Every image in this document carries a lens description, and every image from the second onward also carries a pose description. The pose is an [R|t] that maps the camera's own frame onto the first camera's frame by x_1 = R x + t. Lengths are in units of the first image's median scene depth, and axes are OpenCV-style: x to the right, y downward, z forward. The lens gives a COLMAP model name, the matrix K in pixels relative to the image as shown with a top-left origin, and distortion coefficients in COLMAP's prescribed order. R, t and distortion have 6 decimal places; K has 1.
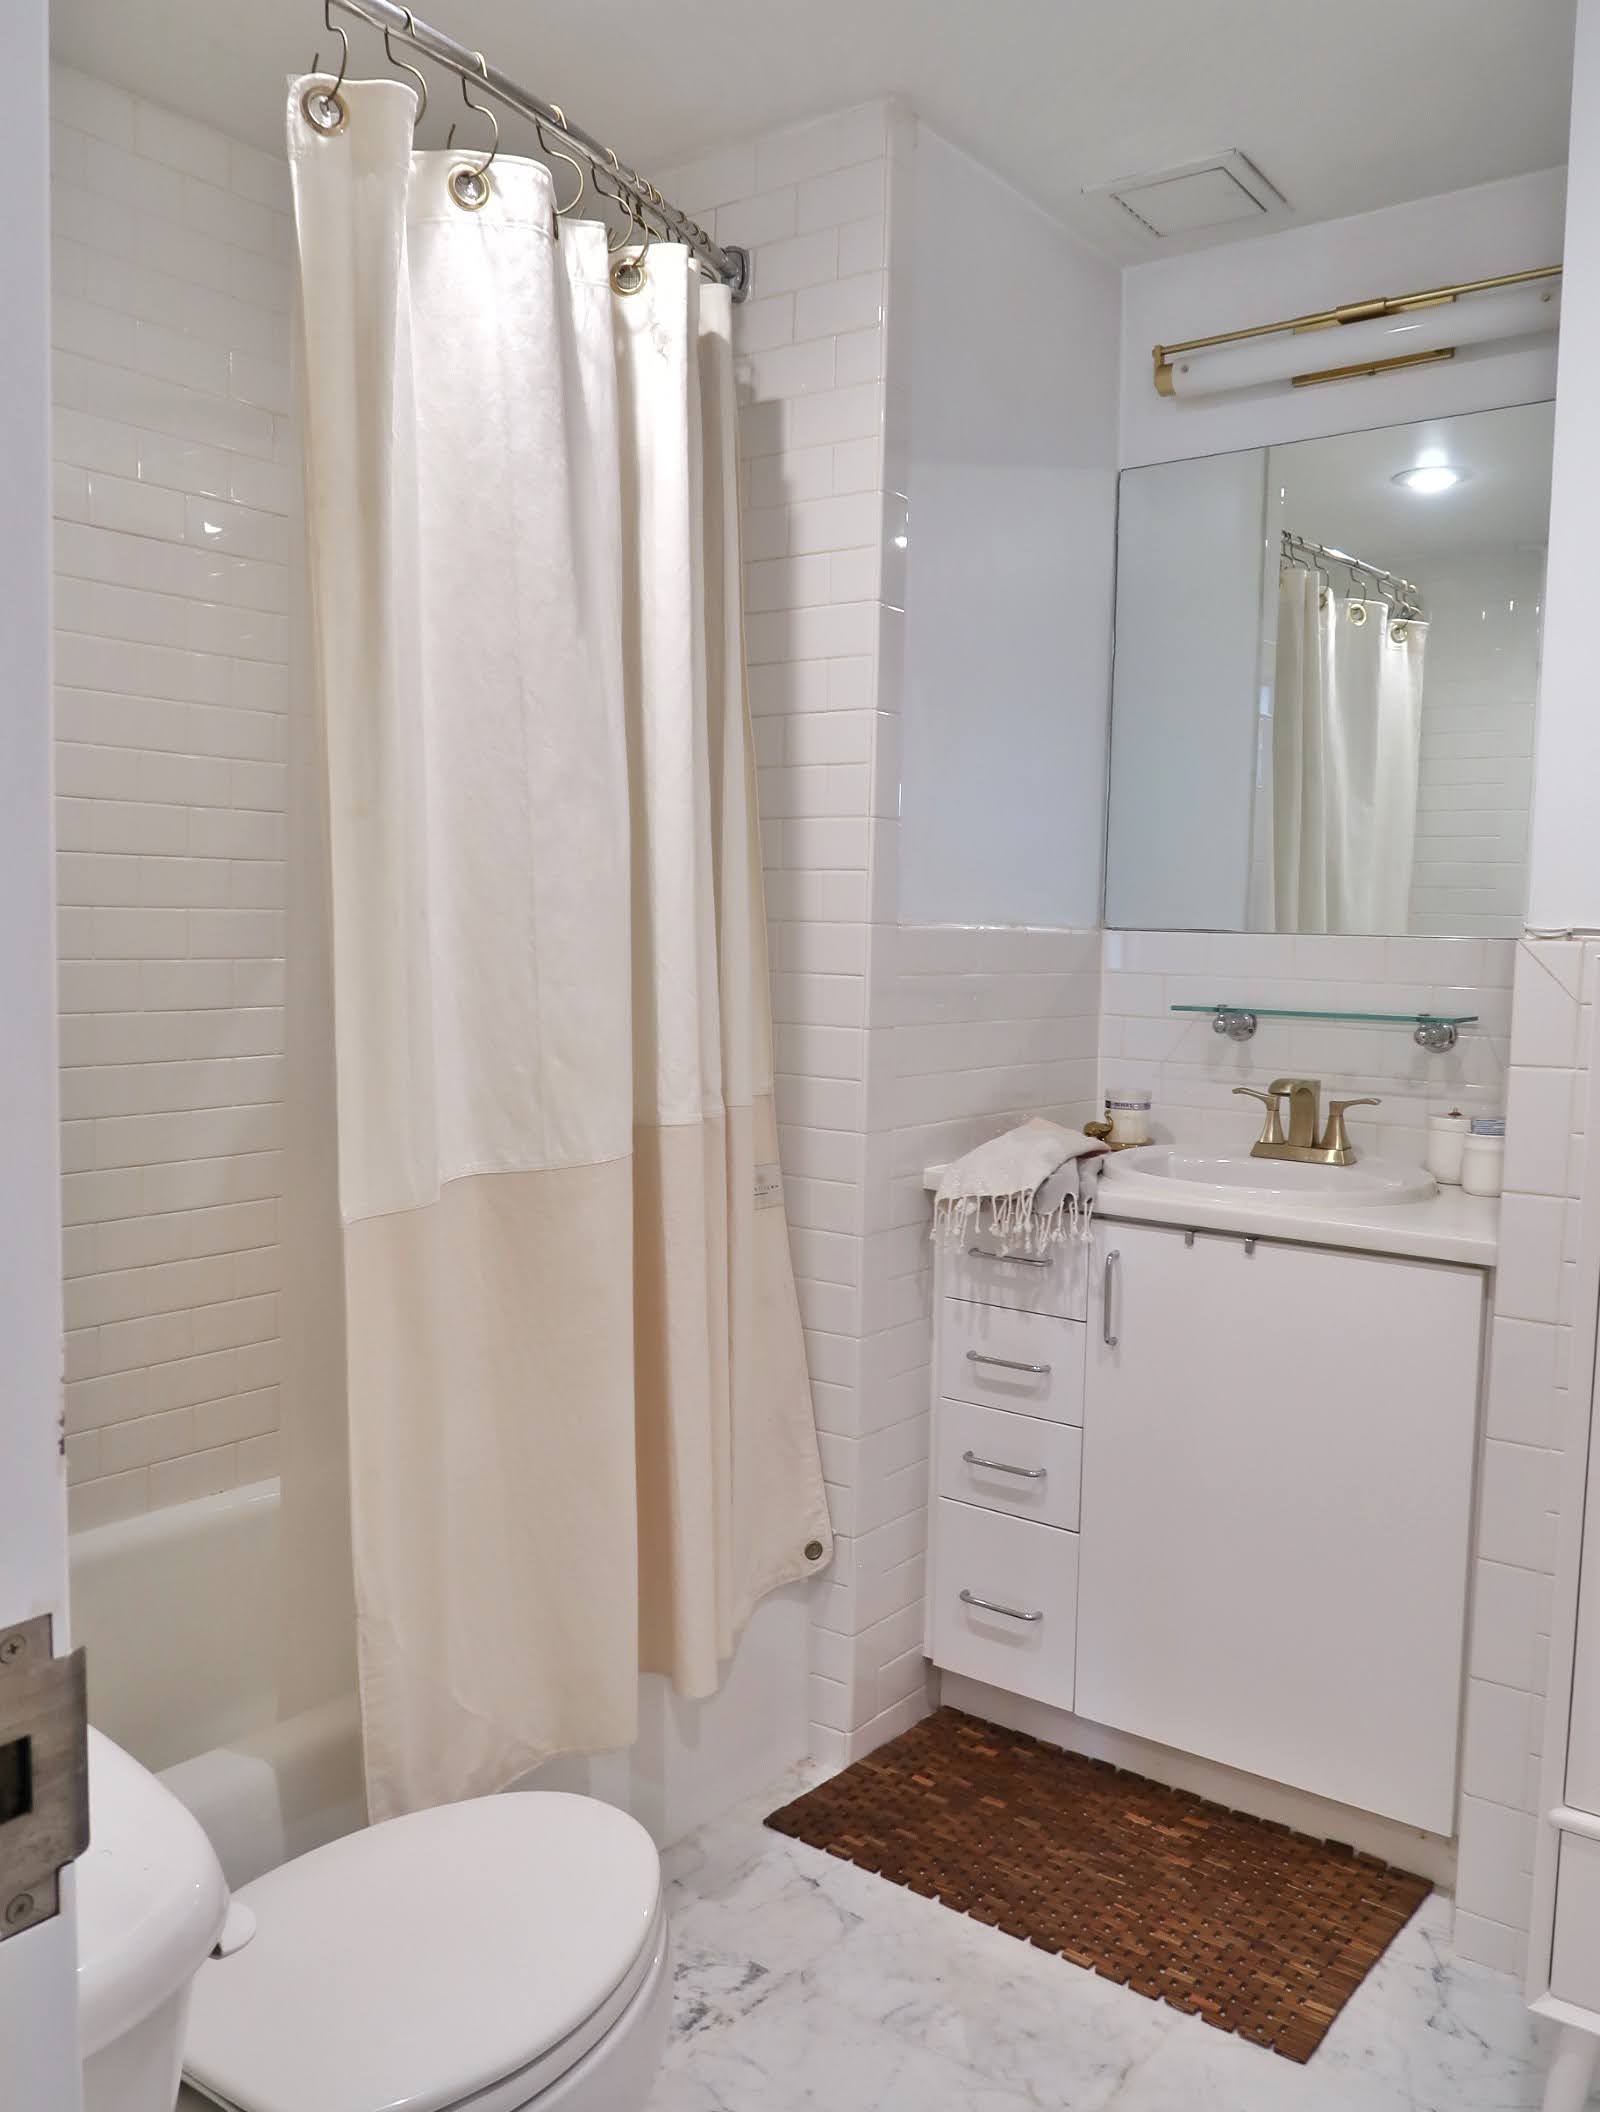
lens RADIAL K [[1640.5, 0, 810.8], [0, 1640.5, 1071.2], [0, 0, 1]] dist [-0.037320, 0.021800]
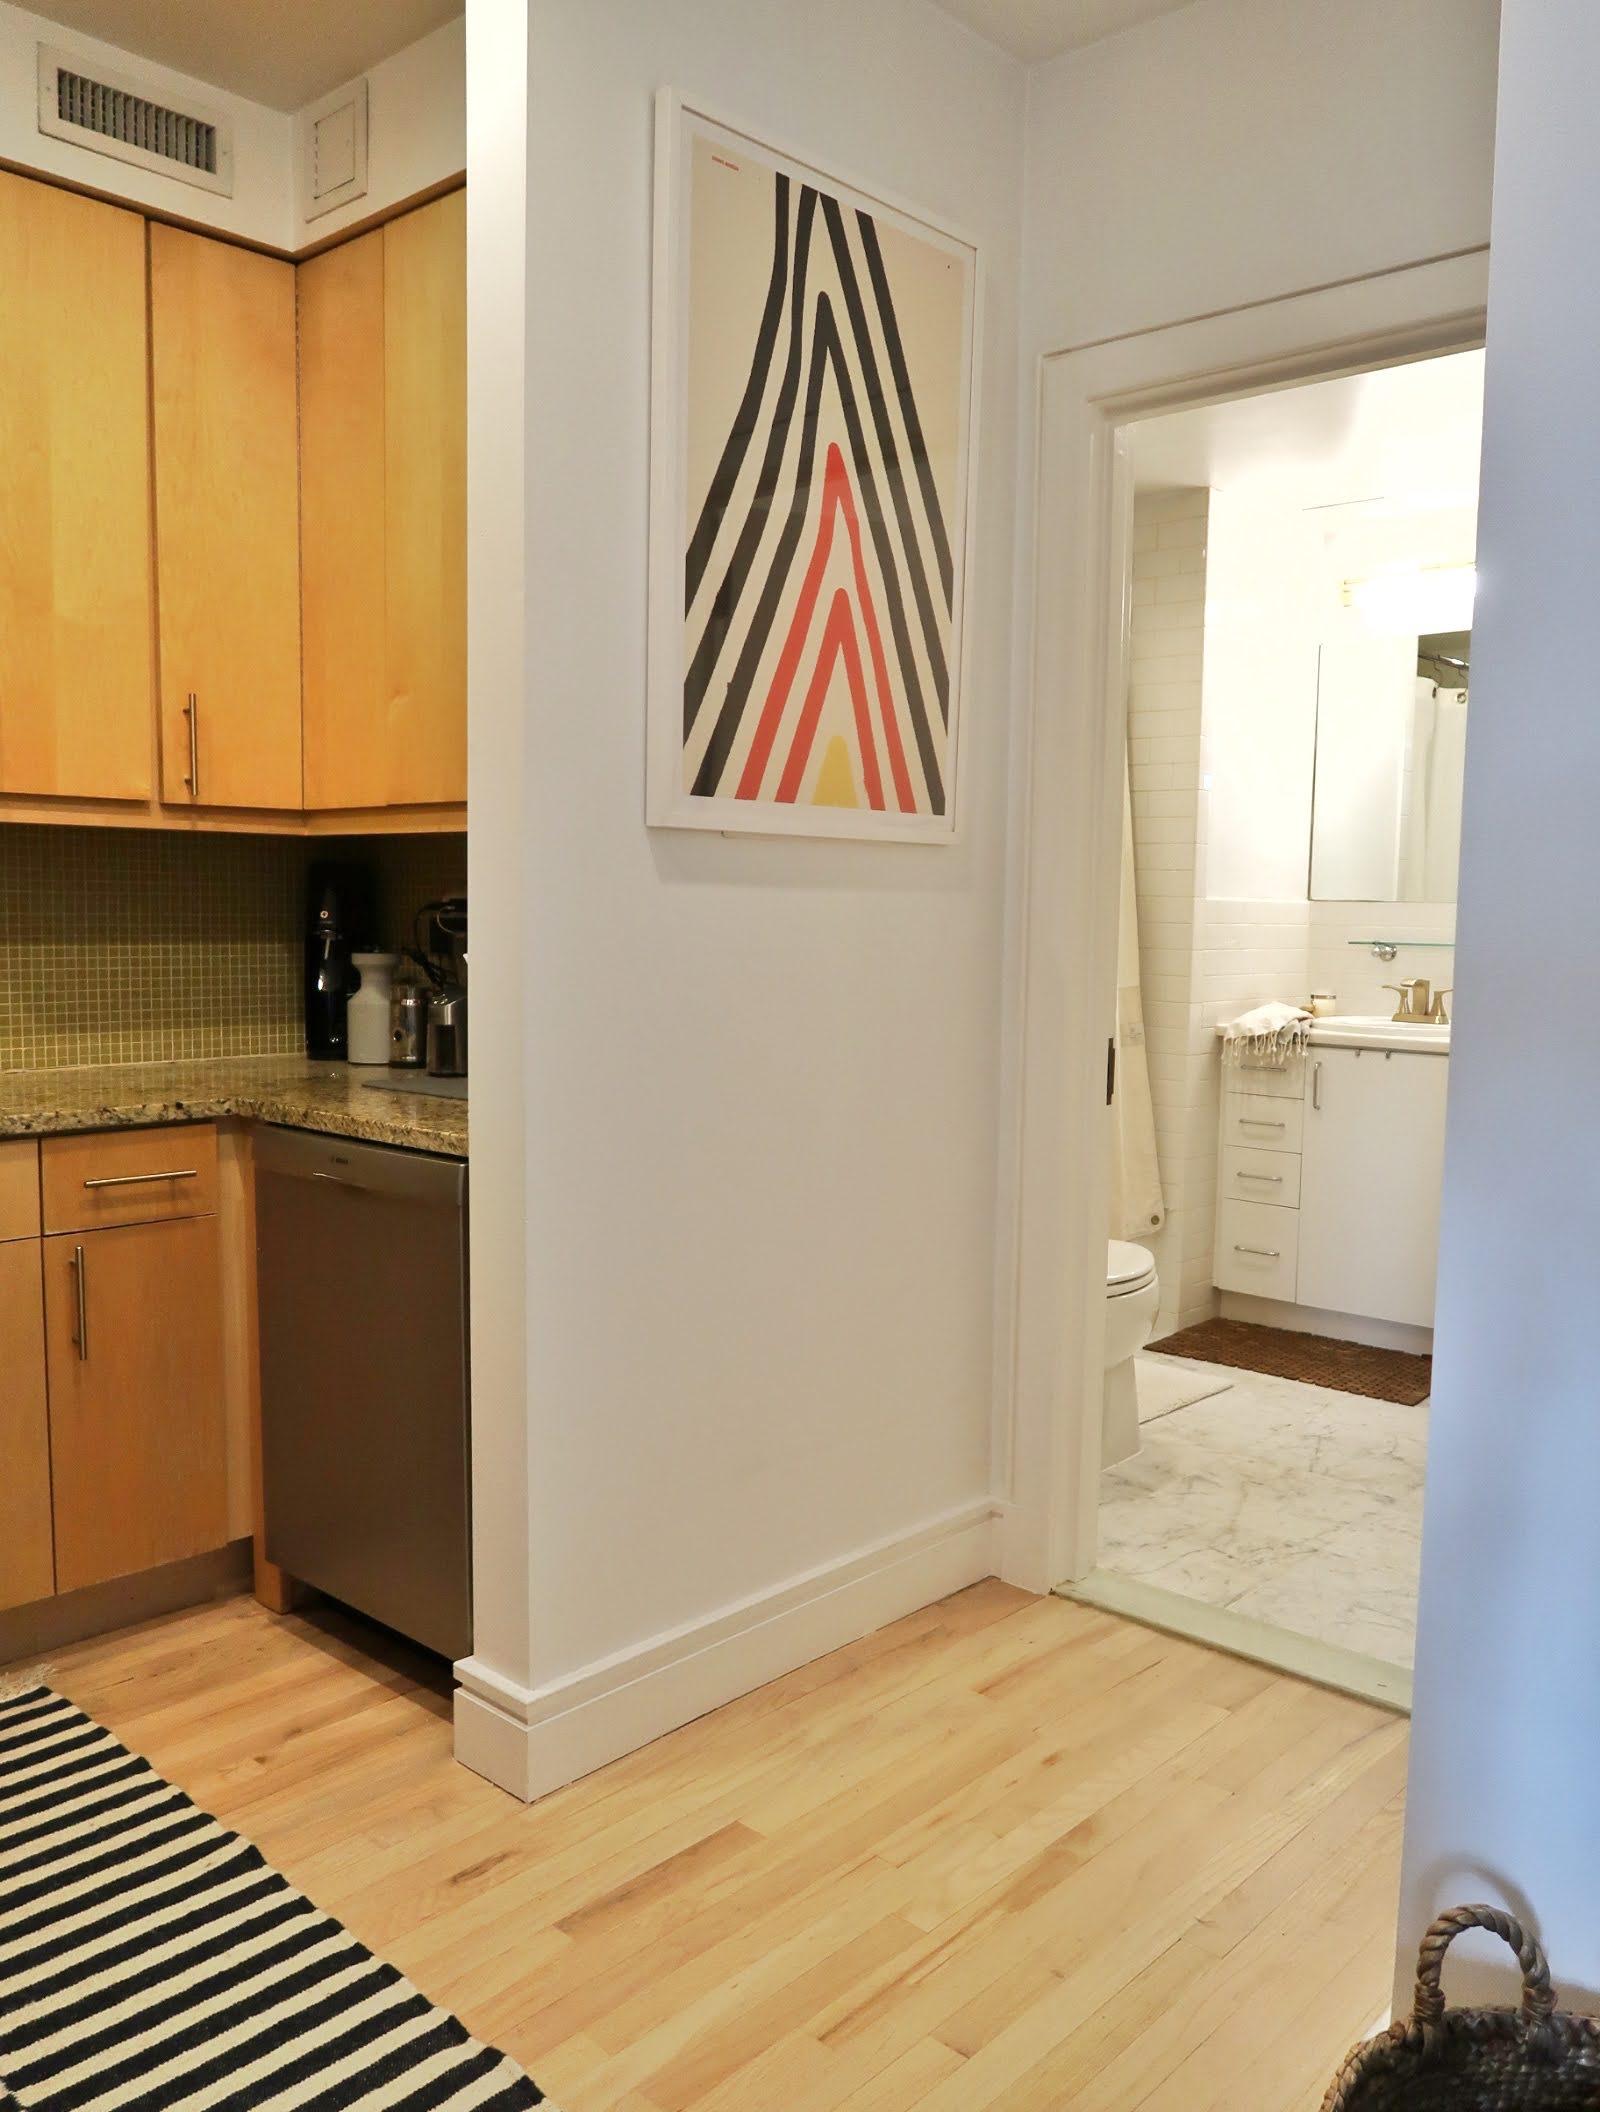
lens RADIAL K [[1640.5, 0, 808.7], [0, 1640.5, 1063.9], [0, 0, 1]] dist [-0.037320, 0.021800]
pose [[0.995137, 0.004791, -0.098384, -0.224234], [-0.004237, 0.999974, 0.005839, 0.098573], [0.098409, -0.005394, 0.995131, -0.984282]]
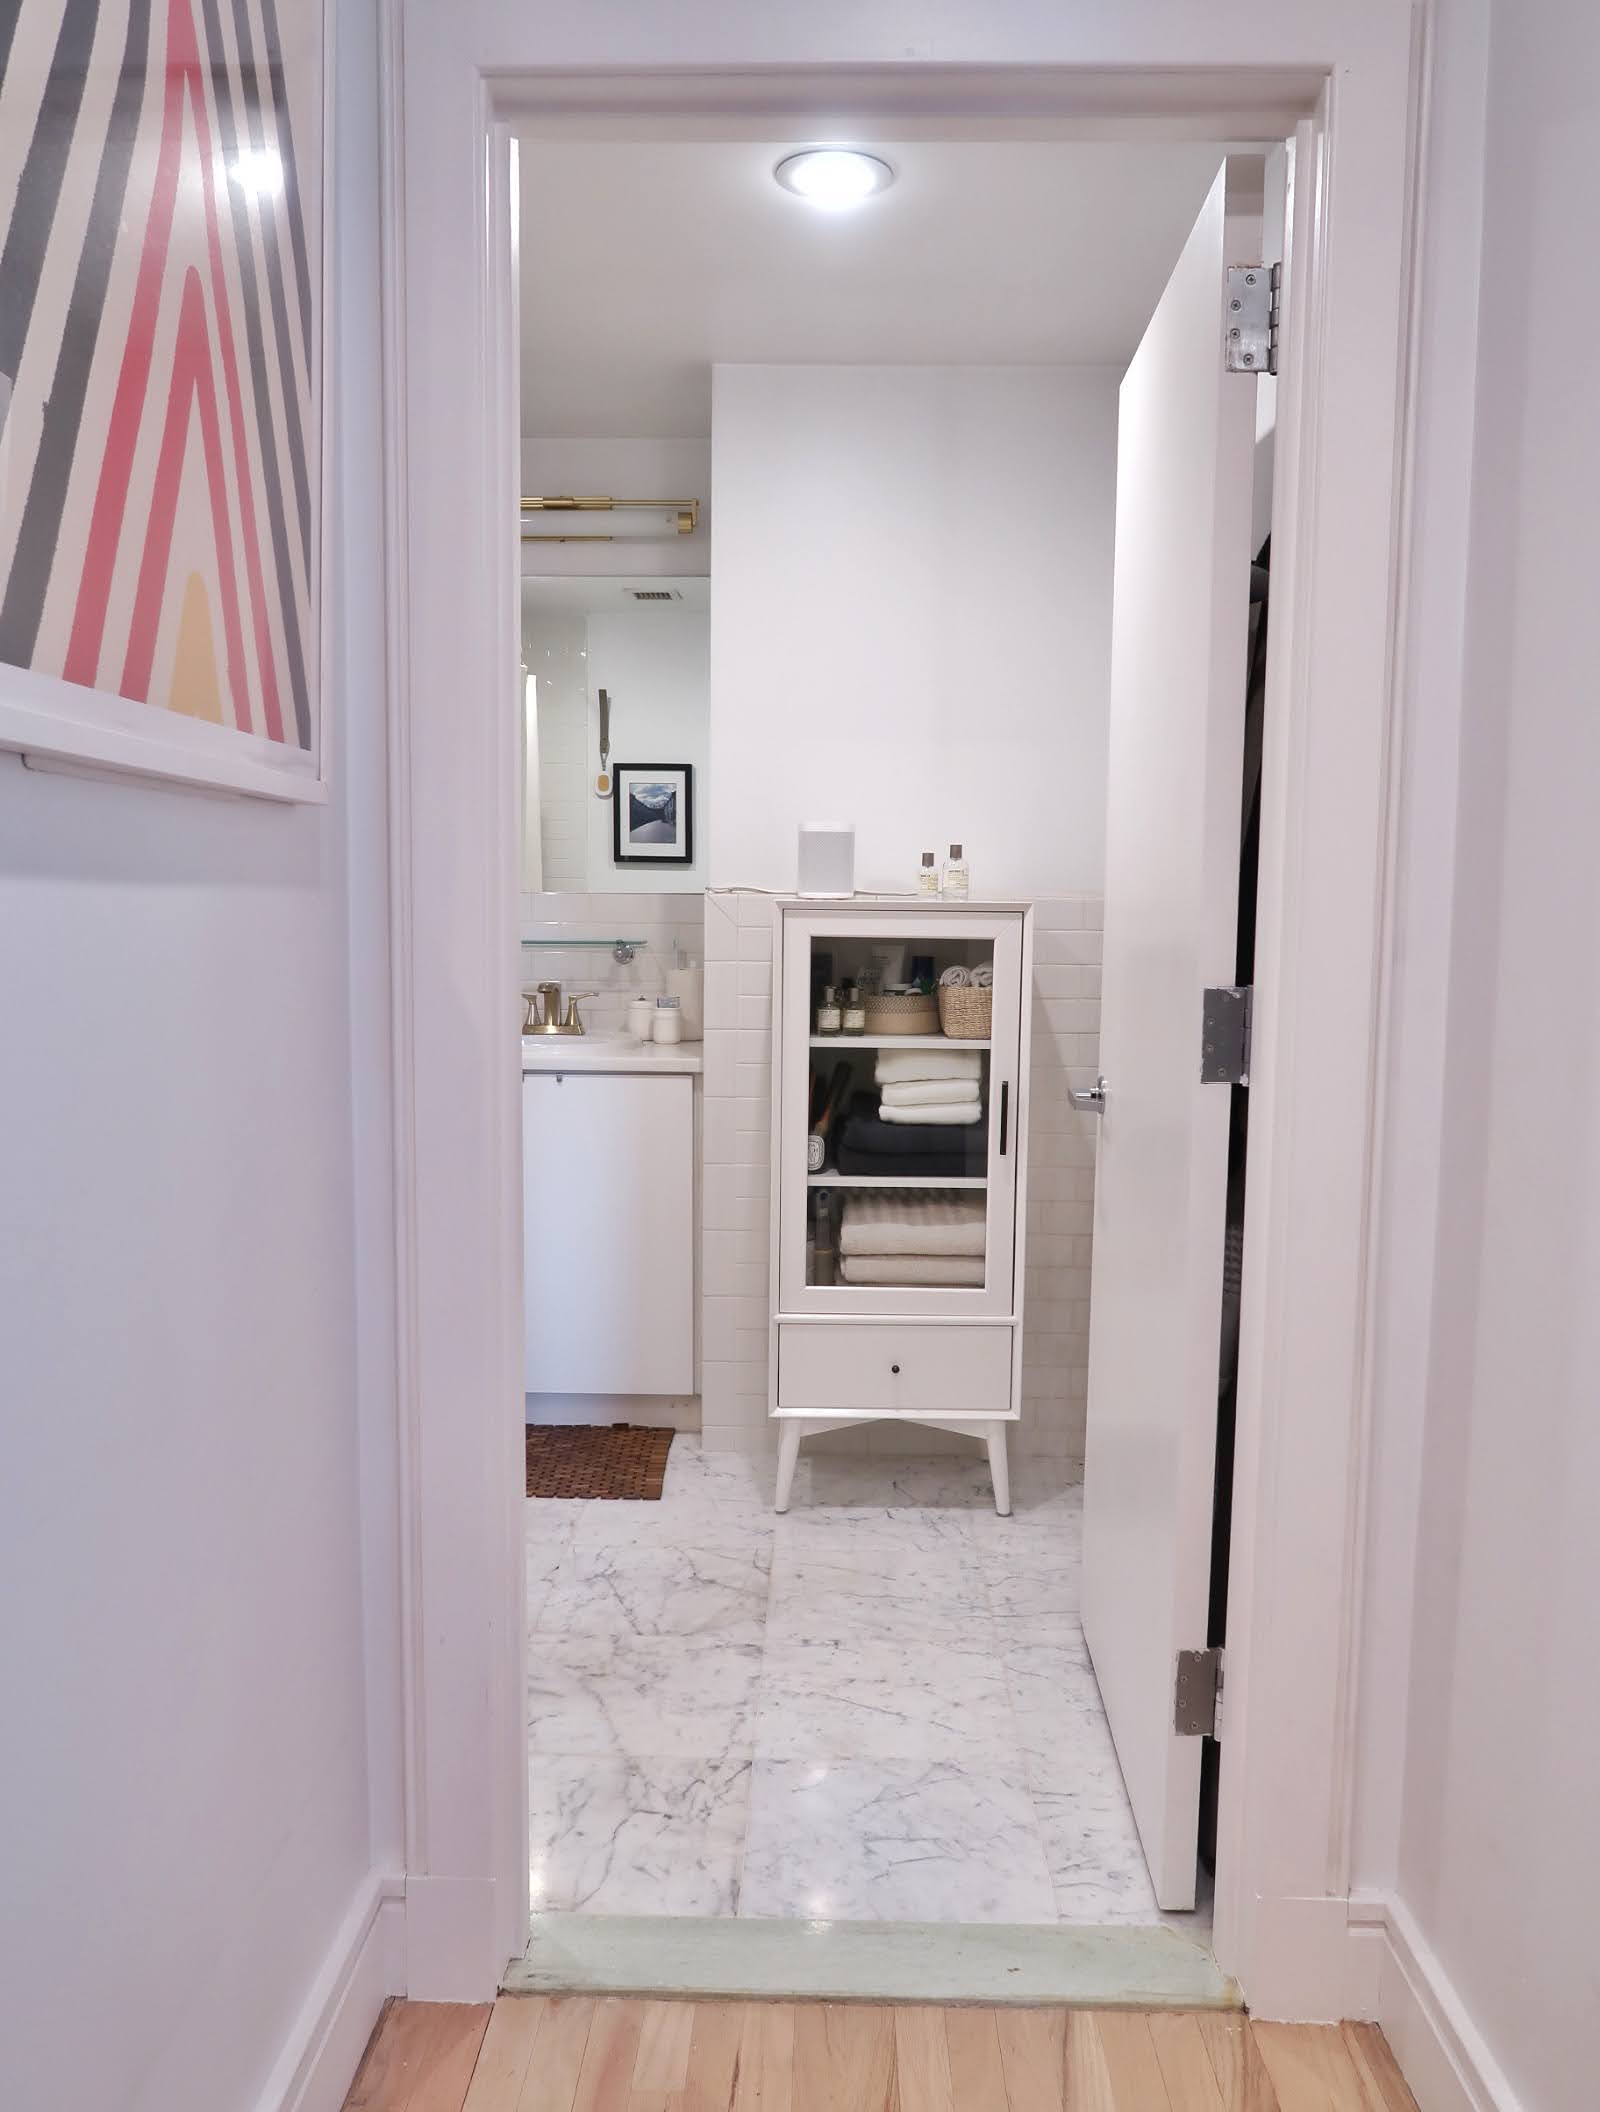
lens RADIAL K [[1640.5, 0, 785.6], [0, 1640.5, 1070.0], [0, 0, 1]] dist [-0.037320, 0.021800]
pose [[0.815819, -0.072916, 0.573693, -0.459945], [0.060779, 0.997336, 0.040329, 0.040375], [-0.575105, 0.001967, 0.818077, -0.465620]]
